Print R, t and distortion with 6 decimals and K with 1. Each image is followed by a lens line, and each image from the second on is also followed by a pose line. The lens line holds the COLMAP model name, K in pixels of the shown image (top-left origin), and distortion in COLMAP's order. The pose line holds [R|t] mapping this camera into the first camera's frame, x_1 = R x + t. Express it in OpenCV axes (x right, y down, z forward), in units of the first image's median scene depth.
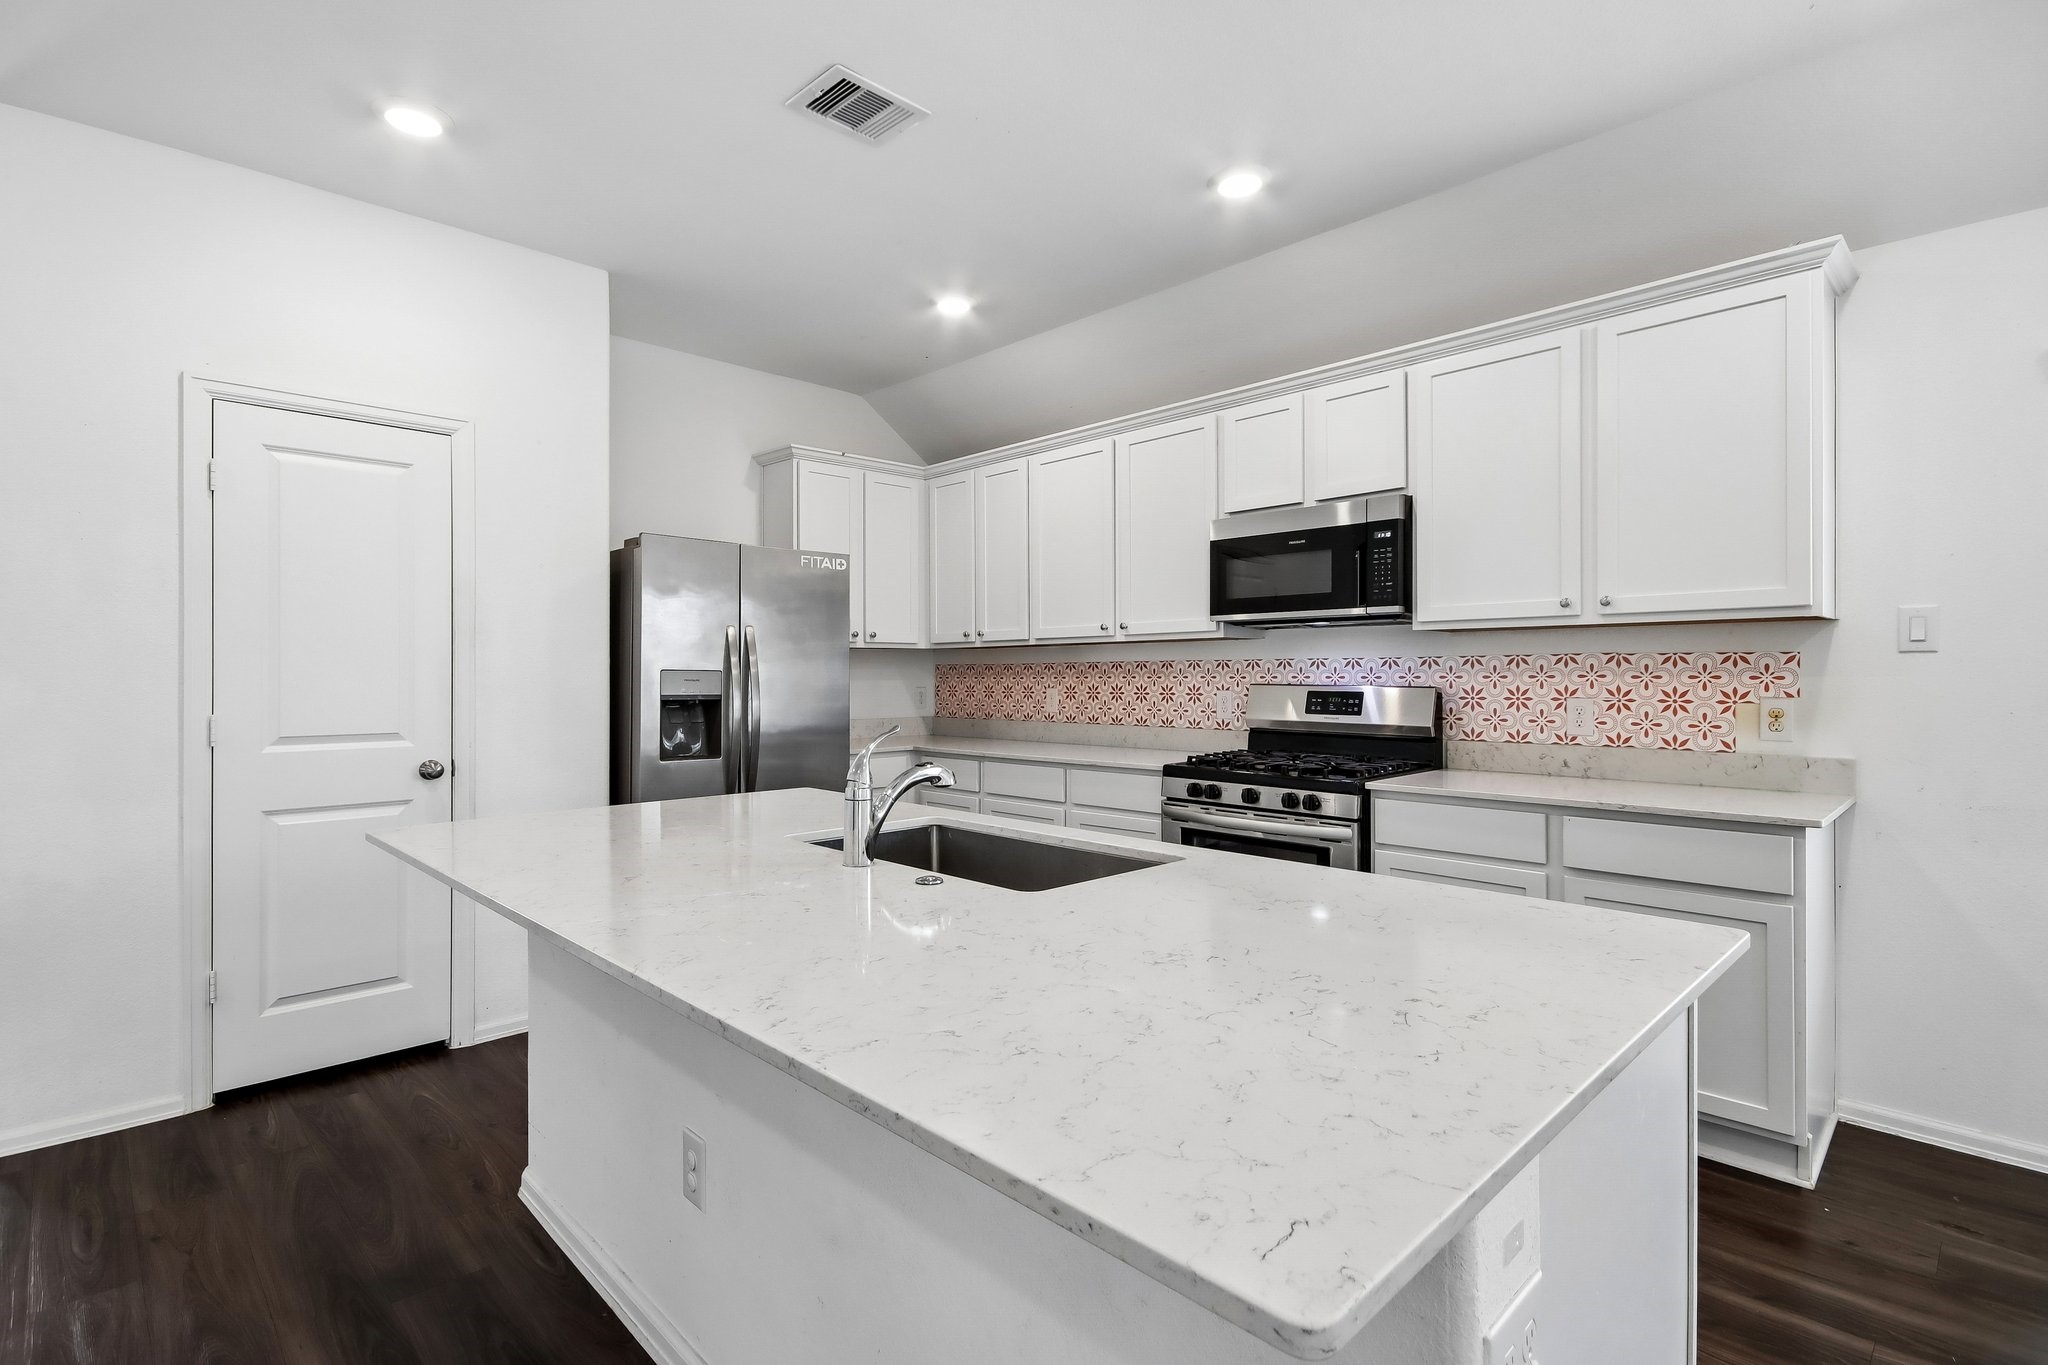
lens RADIAL K [[963.0, 0, 1037.5], [0, 963.0, 670.3], [0, 0, 1]] dist [0.001391, -0.000142]
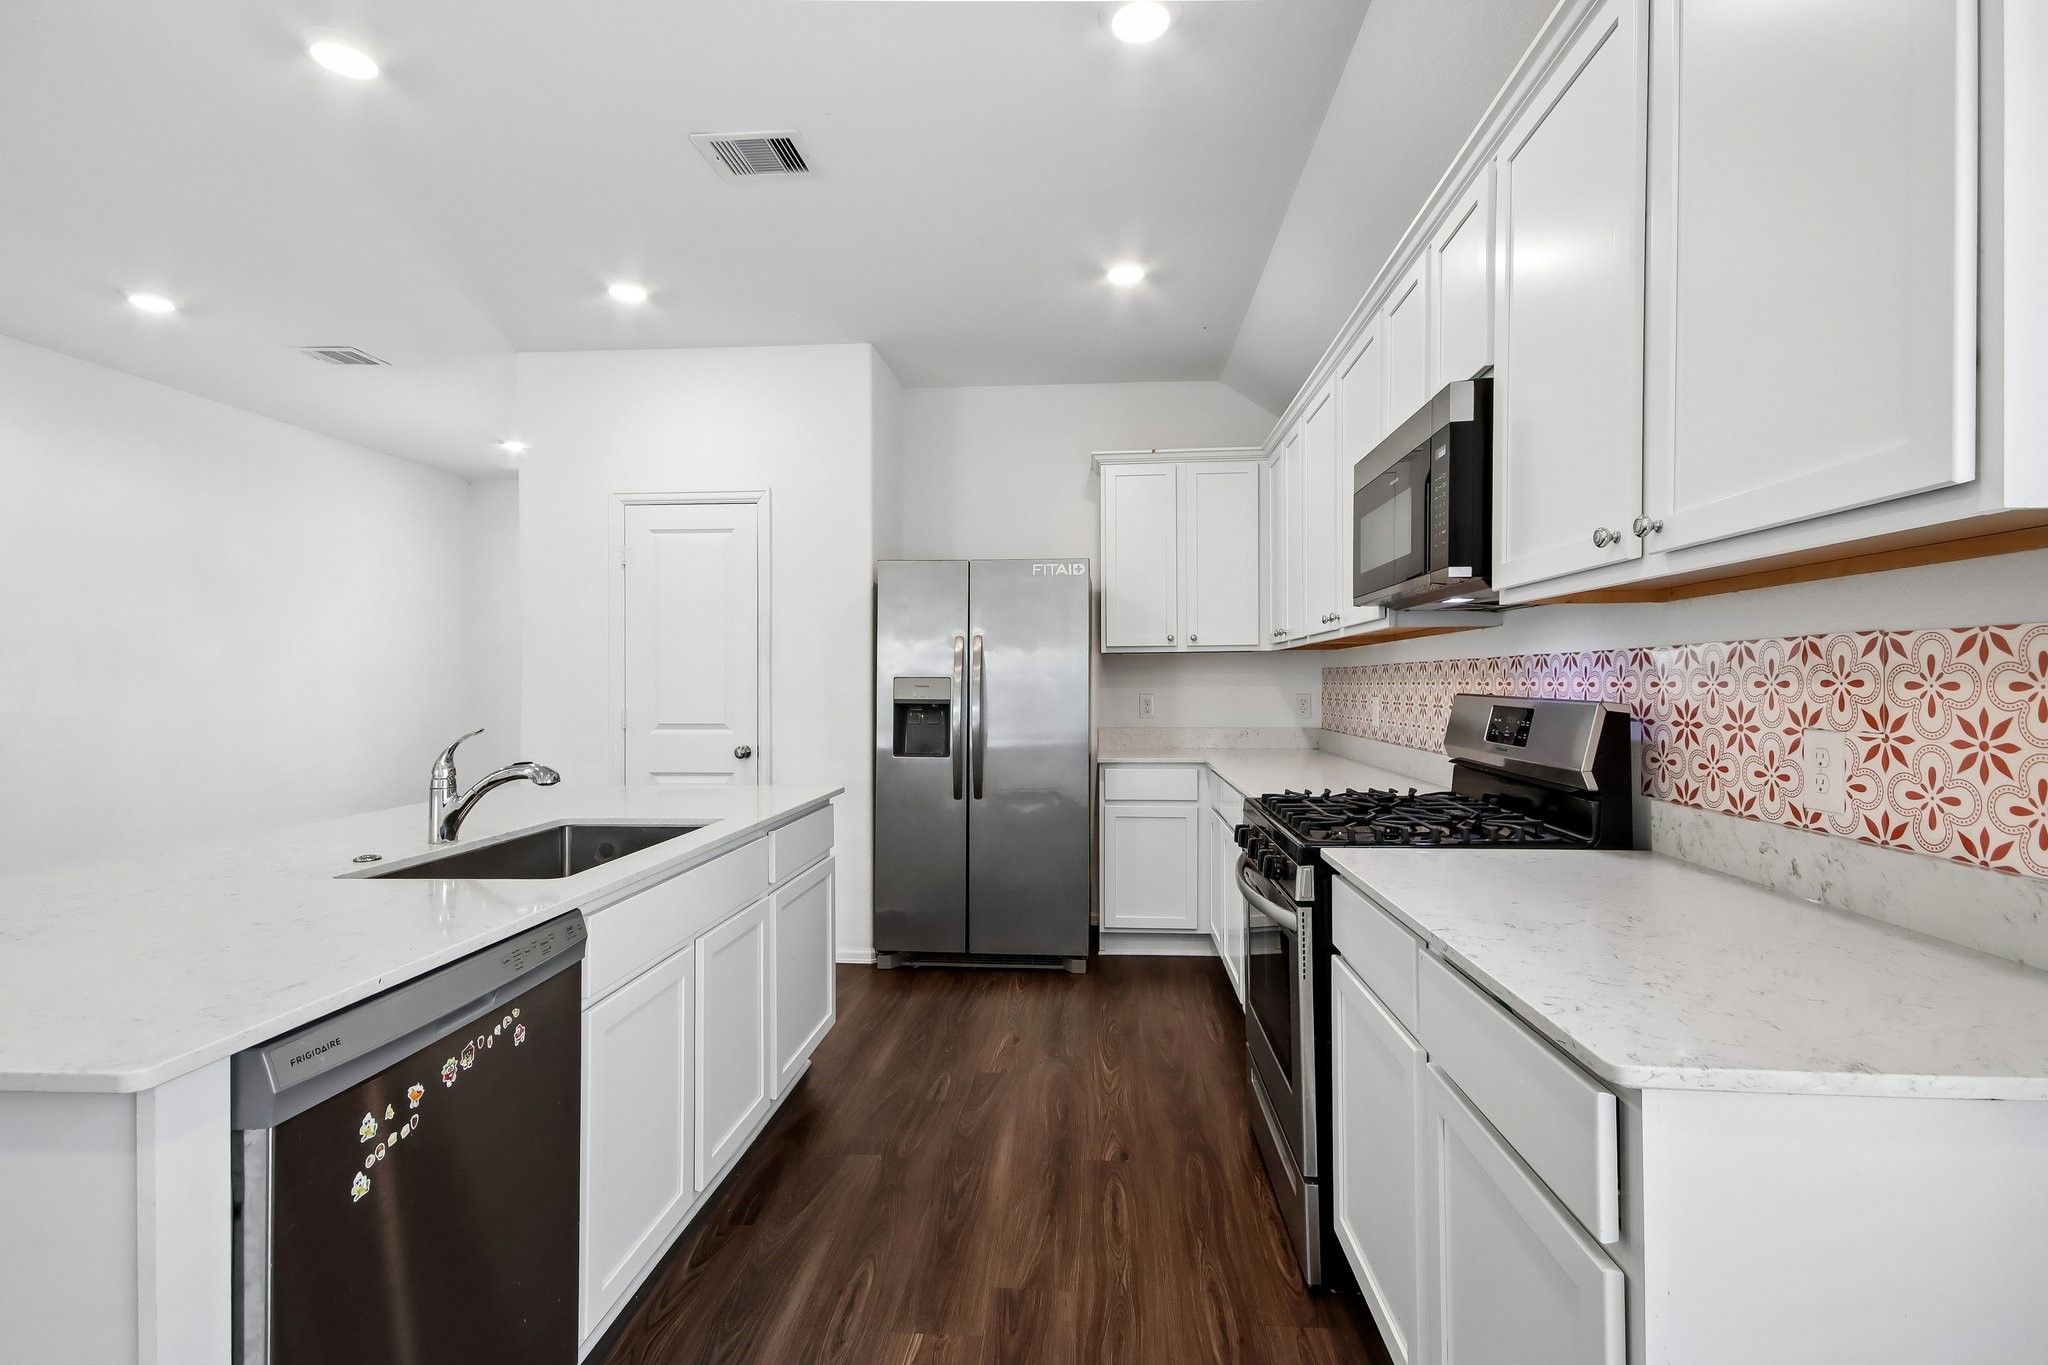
lens RADIAL K [[963.0, 0, 1032.0], [0, 963.0, 693.1], [0, 0, 1]] dist [0.001391, -0.000142]
pose [[0.660337, 0.008048, -0.750927, 0.646072], [0.006994, 0.999833, 0.016867, 0.000234], [0.750937, -0.016390, 0.660170, 0.400419]]
